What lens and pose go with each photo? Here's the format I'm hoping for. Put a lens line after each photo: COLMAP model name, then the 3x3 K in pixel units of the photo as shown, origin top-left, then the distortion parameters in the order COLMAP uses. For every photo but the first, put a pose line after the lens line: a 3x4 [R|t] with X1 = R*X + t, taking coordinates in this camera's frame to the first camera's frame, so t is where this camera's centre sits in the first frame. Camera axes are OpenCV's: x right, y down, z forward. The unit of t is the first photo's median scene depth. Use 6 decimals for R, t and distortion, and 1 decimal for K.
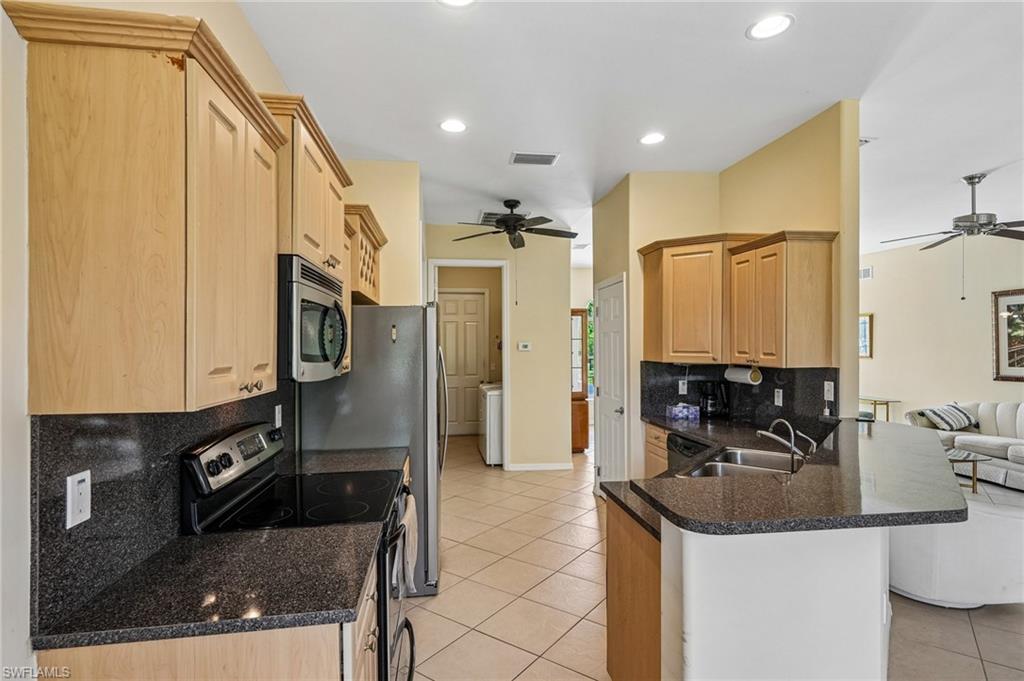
lens RADIAL K [[517.1, 0, 513.9], [0, 517.1, 343.9], [0, 0, 1]] dist [-0.013518, 0.000967]
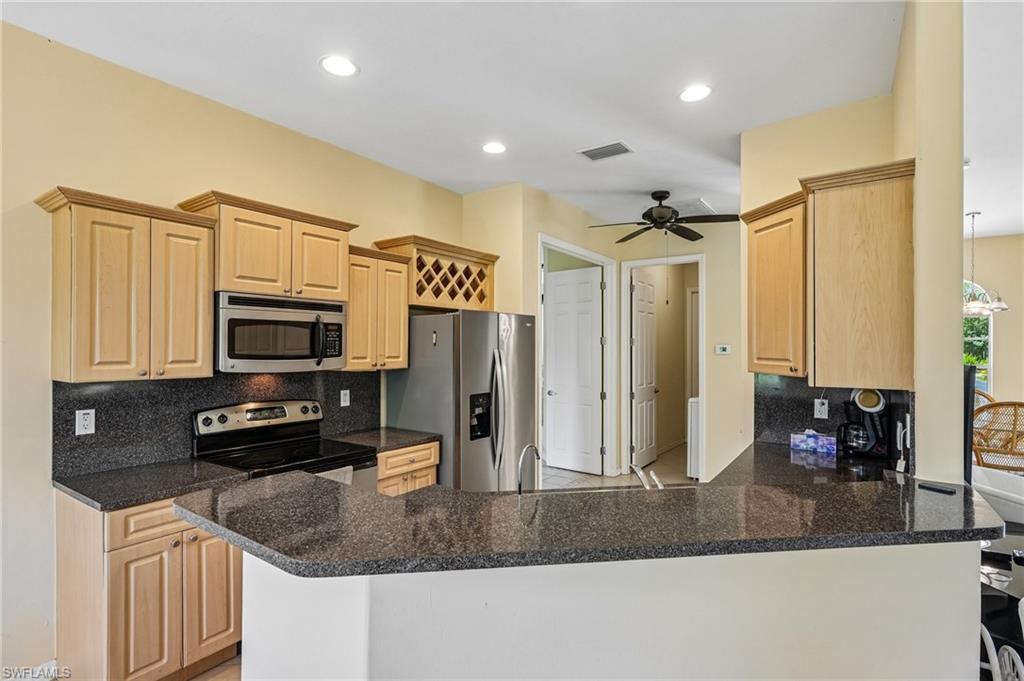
lens RADIAL K [[503.0, 0, 508.6], [0, 503.0, 342.8], [0, 0, 1]] dist [0.002865, 0.000110]
pose [[0.725582, -0.001576, -0.688134, 0.509489], [-0.002047, 0.999988, -0.004449, -0.003726], [0.688132, 0.004636, 0.725570, 0.197596]]
